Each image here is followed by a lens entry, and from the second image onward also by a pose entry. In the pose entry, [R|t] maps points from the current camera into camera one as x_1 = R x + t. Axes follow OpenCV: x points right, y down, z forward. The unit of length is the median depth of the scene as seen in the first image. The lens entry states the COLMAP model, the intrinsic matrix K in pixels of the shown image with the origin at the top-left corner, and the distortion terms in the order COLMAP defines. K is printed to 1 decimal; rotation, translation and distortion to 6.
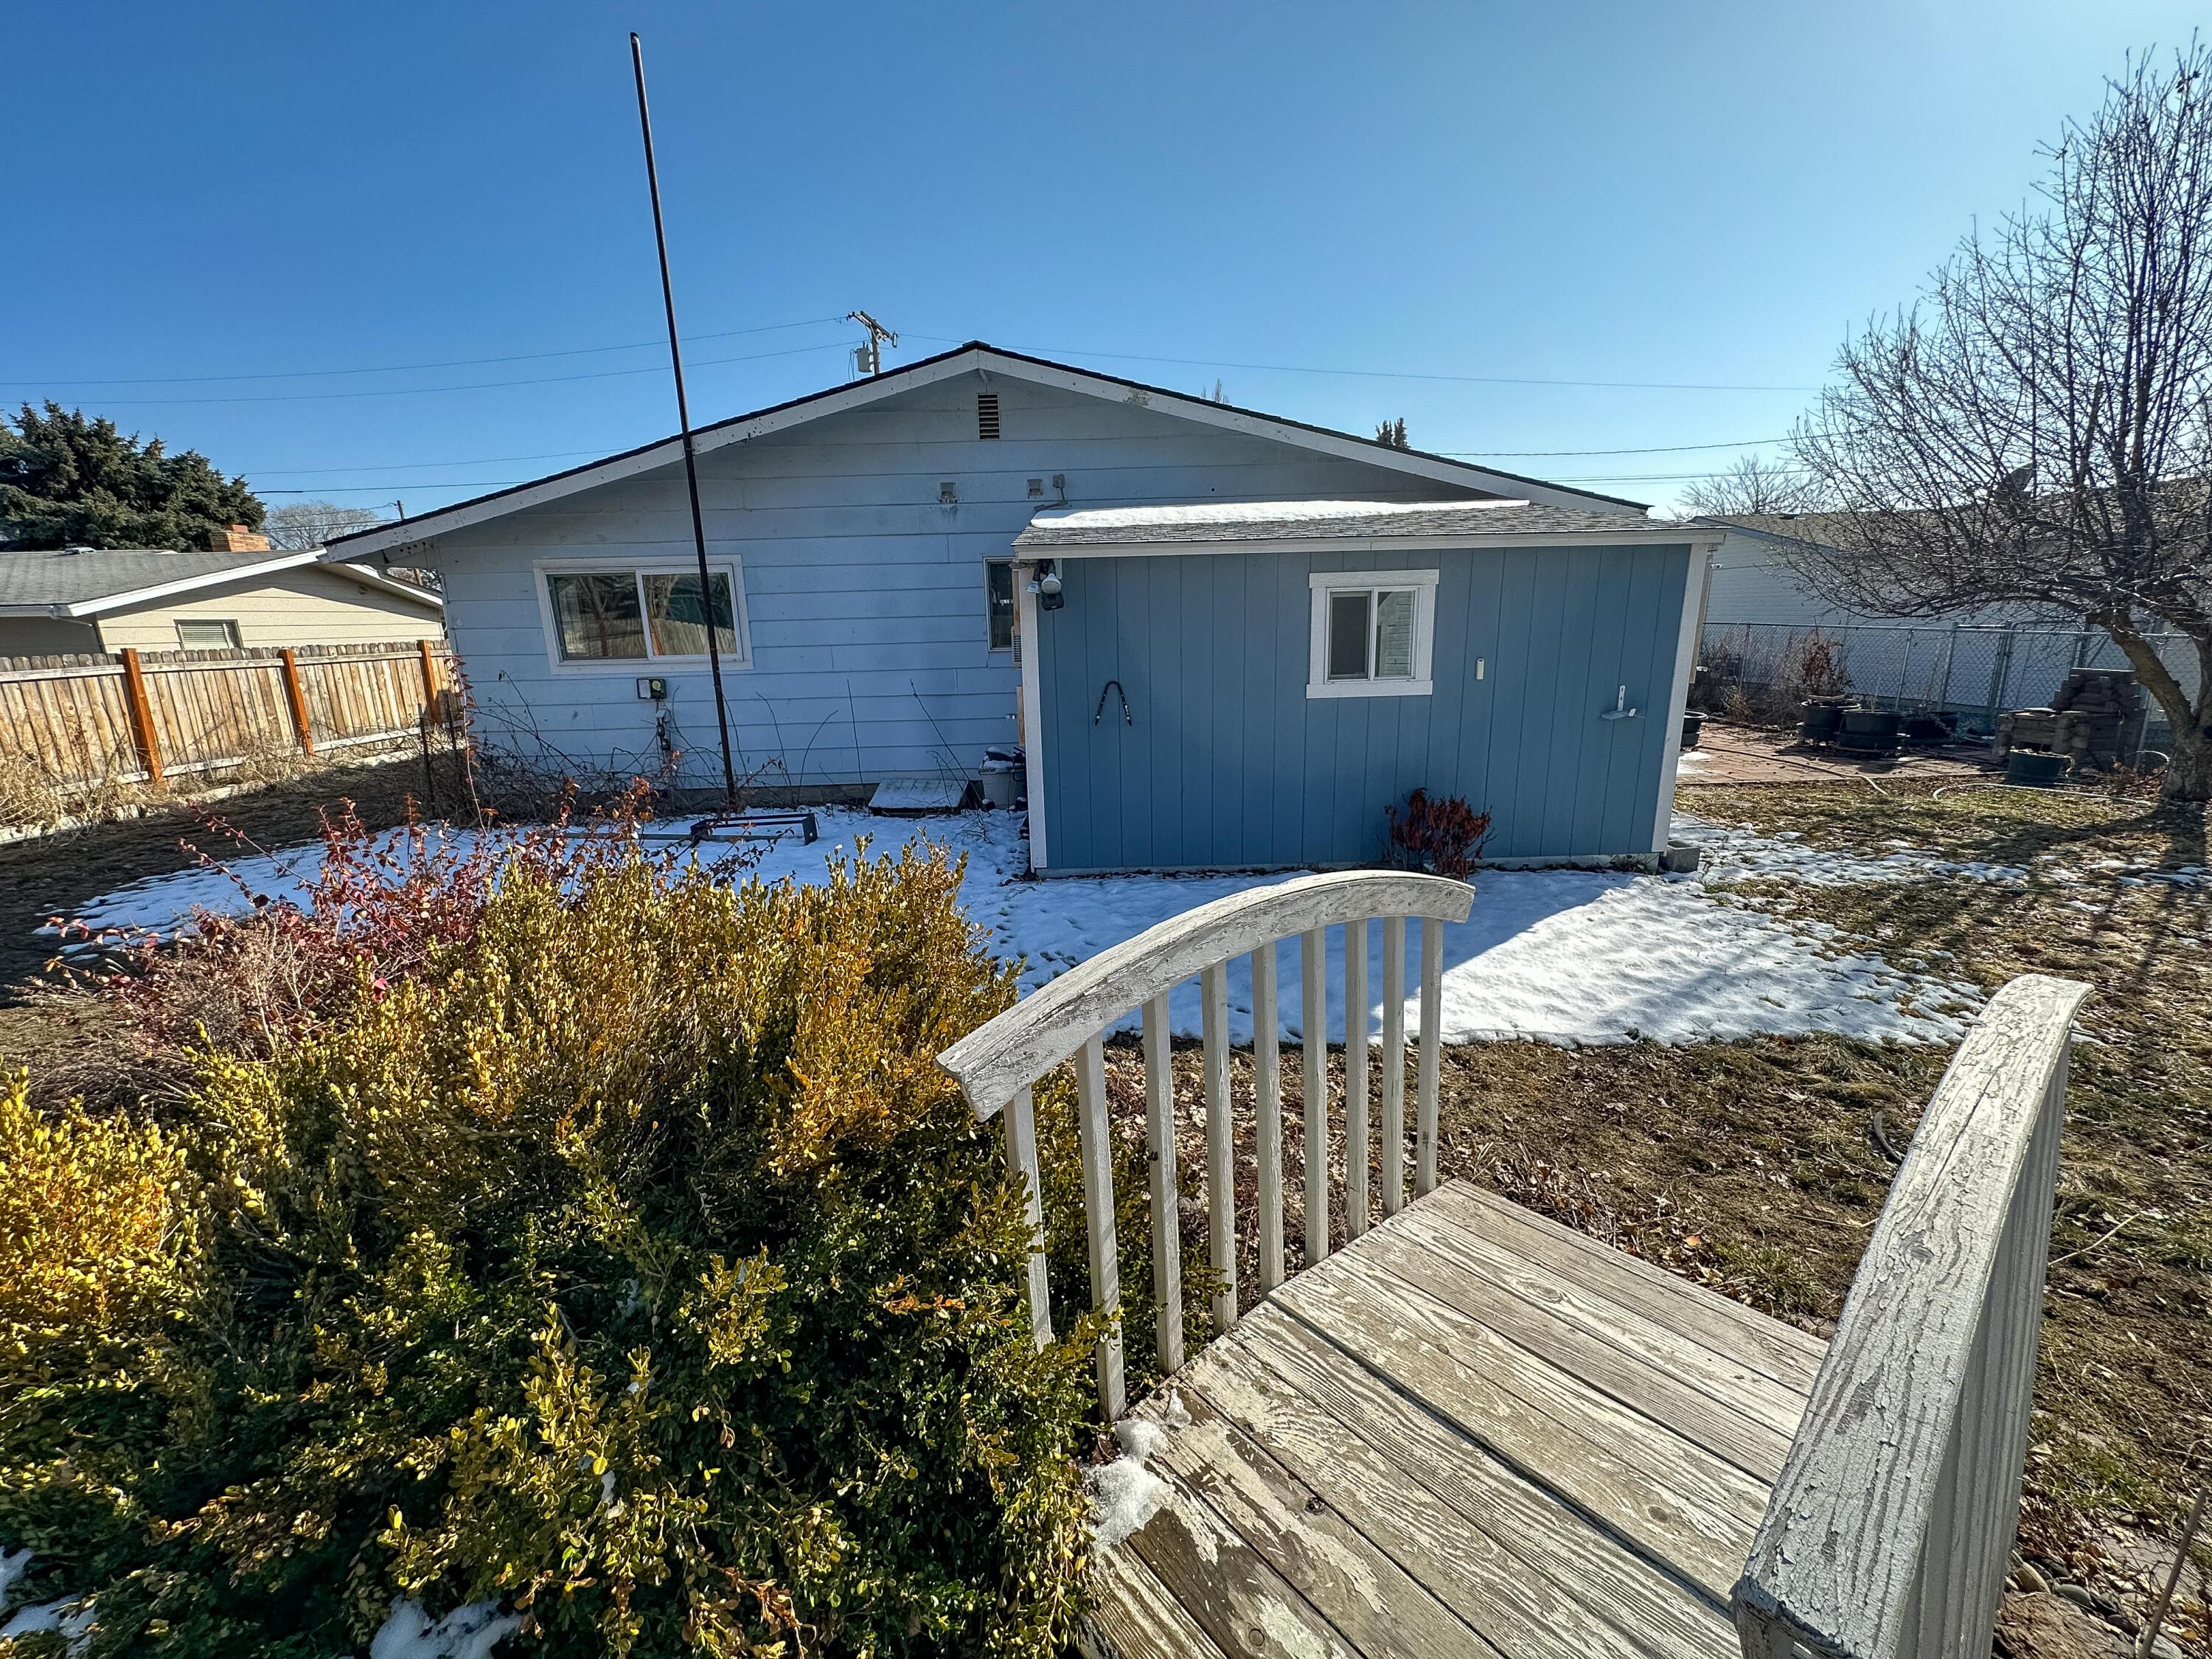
lens RADIAL K [[874.9, 0, 1106.0], [0, 874.9, 829.5], [0, 0, 1]] dist [0.002199, 0.000577]
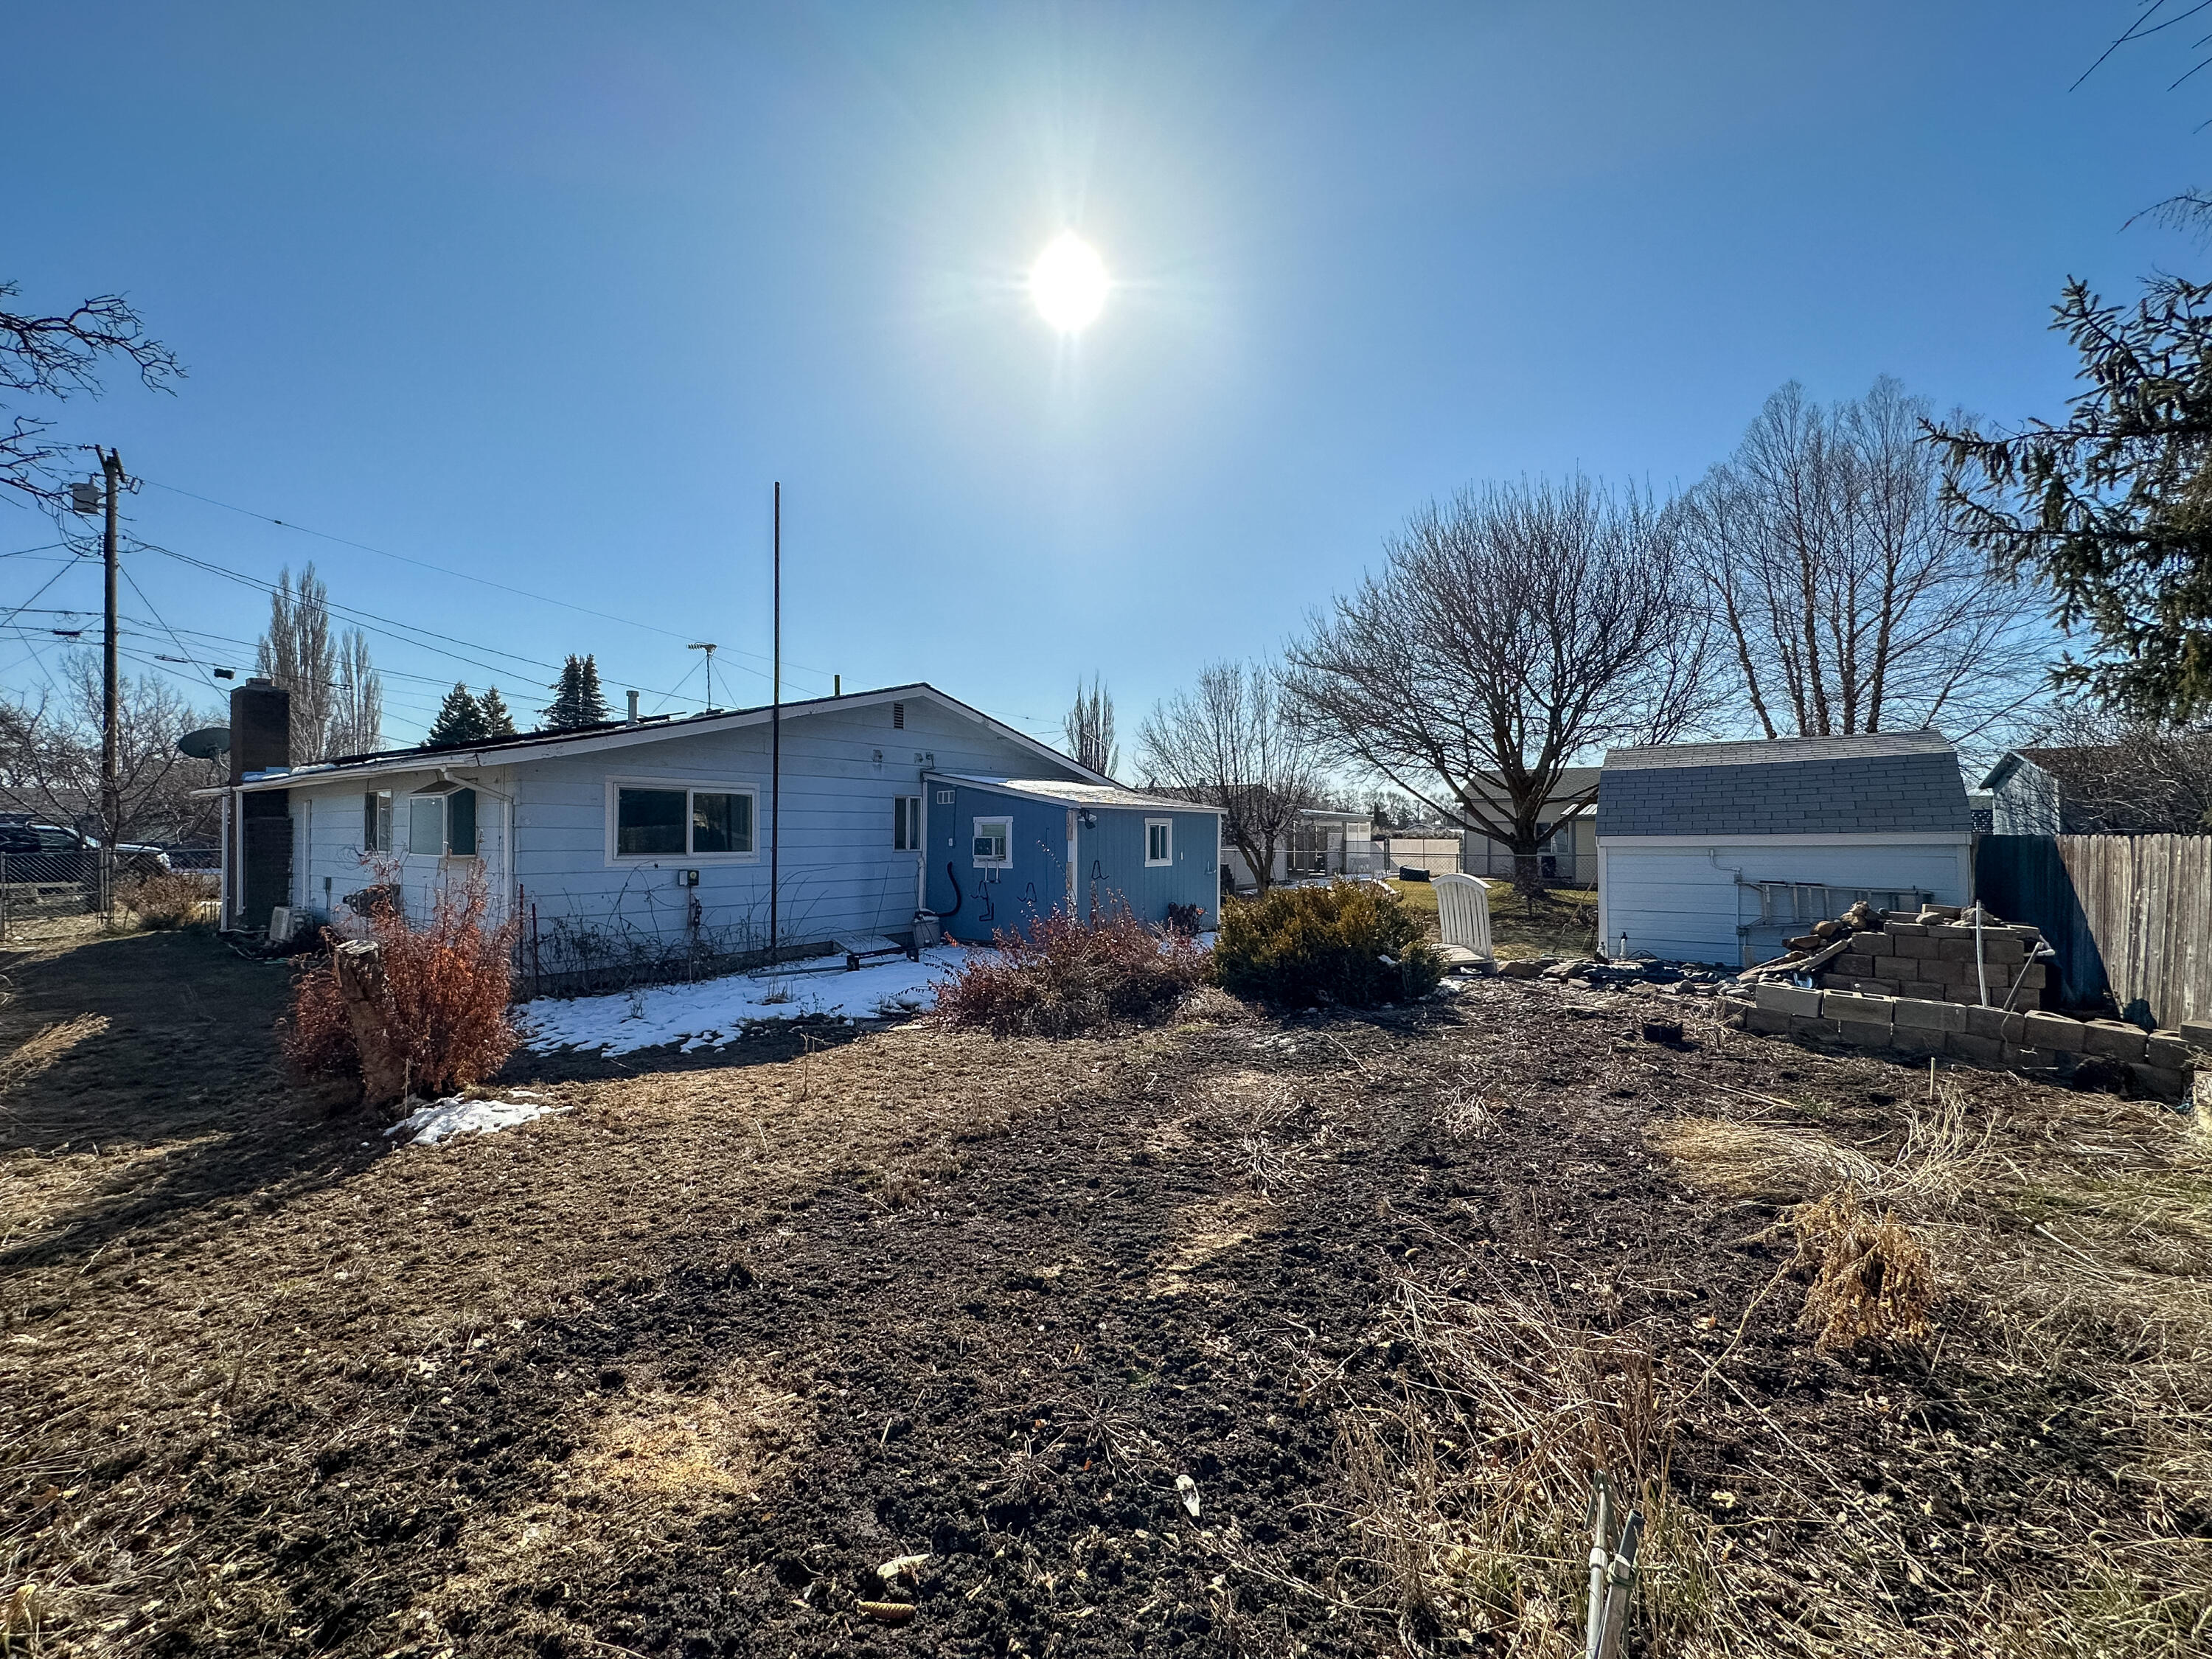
lens RADIAL K [[874.9, 0, 1106.0], [0, 874.9, 829.5], [0, 0, 1]] dist [0.002199, 0.000577]
pose [[0.590218, 0.031655, 0.806623, -1.256408], [0.175055, 0.970434, -0.166174, 0.093775], [-0.788034, 0.239282, 0.567226, -0.228182]]
